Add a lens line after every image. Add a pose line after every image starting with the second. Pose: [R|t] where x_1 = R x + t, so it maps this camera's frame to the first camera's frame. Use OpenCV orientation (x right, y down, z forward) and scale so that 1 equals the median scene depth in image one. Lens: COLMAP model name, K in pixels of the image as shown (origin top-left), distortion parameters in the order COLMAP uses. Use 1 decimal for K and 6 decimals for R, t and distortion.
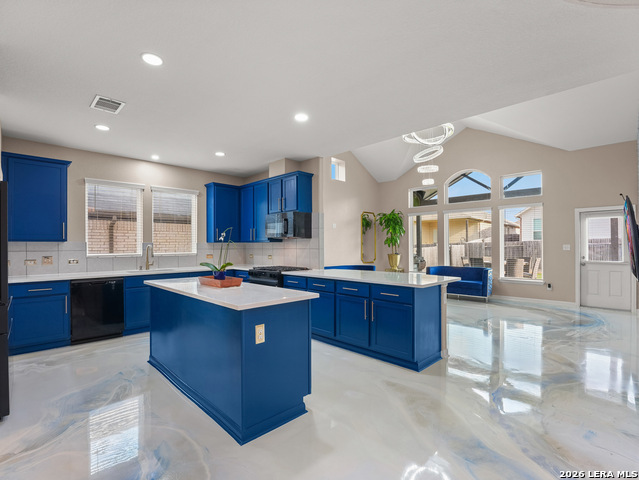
lens RADIAL K [[308.8, 0, 314.3], [0, 308.8, 245.3], [0, 0, 1]] dist [-0.020146, -0.000314]
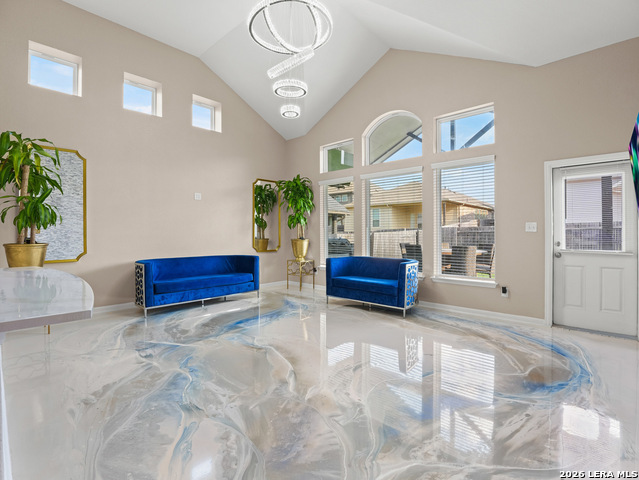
lens RADIAL K [[308.8, 0, 316.0], [0, 308.8, 234.0], [0, 0, 1]] dist [-0.020146, -0.000314]
pose [[0.999753, 0.003721, 0.021923, 0.436235], [-0.003856, 0.999974, 0.006084, 0.020745], [-0.021900, -0.006167, 0.999741, 0.452894]]
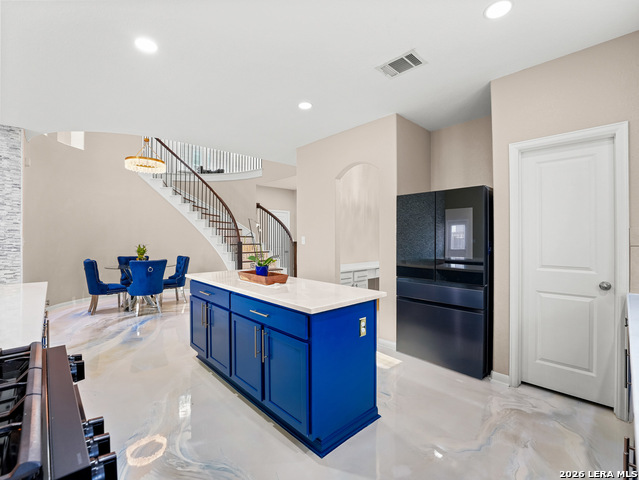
lens RADIAL K [[291.3, 0, 320.6], [0, 291.3, 236.4], [0, 0, 1]] dist [-0.024228, 0.001149]
pose [[-0.999636, 0.006129, 0.026272, -0.256400], [0.005762, 0.999885, -0.014024, 0.004097], [-0.026355, -0.013868, -0.999556, 0.956784]]
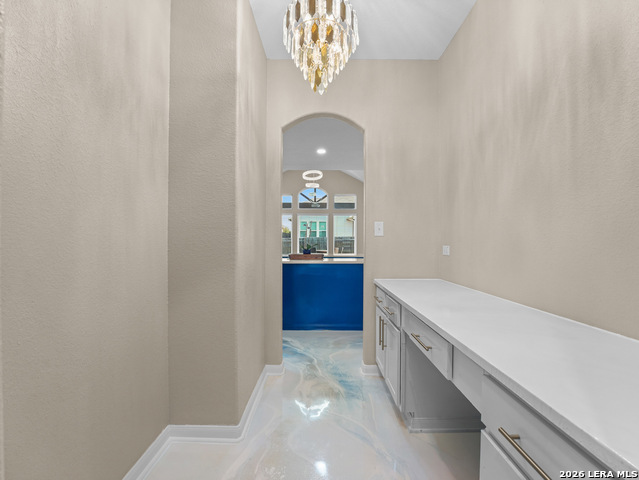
lens RADIAL K [[291.3, 0, 321.7], [0, 291.3, 243.5], [0, 0, 1]] dist [-0.024228, 0.001149]
pose [[0.715185, -0.001093, 0.698934, -0.646866], [-0.005225, 0.999962, 0.006910, 0.022496], [-0.698916, -0.008594, 0.715153, -0.030787]]
